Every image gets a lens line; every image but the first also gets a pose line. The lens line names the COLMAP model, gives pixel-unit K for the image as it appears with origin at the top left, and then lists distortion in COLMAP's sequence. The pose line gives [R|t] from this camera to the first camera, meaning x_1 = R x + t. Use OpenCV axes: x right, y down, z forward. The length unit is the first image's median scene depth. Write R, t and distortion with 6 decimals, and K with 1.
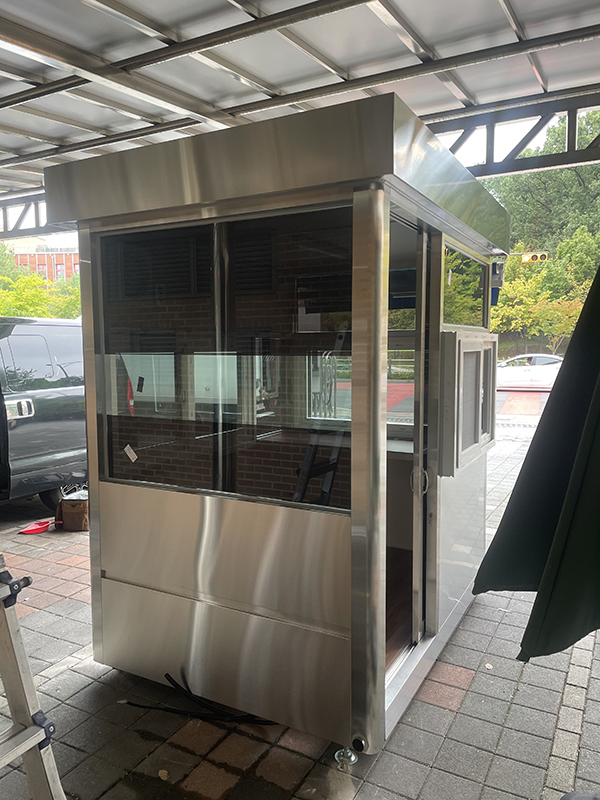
lens RADIAL K [[603.6, 0, 300.0], [0, 603.6, 400.0], [0, 0, 1]] dist [-0.005138, -0.003367]
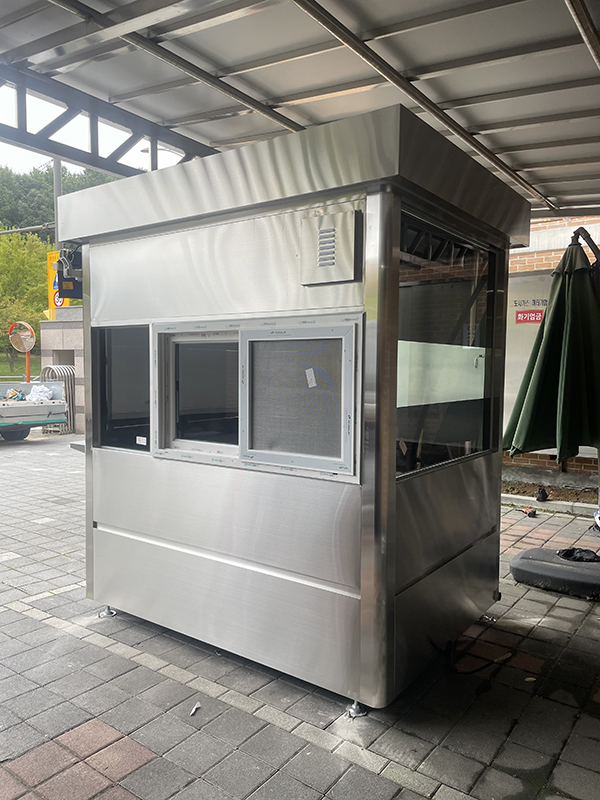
lens RADIAL K [[601.2, 0, 293.2], [0, 601.2, 397.0], [0, 0, 1]] dist [0.093669, -0.128075]
pose [[0.139040, -0.047088, 0.989167, -1.237840], [0.075777, 0.996446, 0.036783, -0.036759], [-0.987383, 0.069841, 0.142114, 1.028118]]
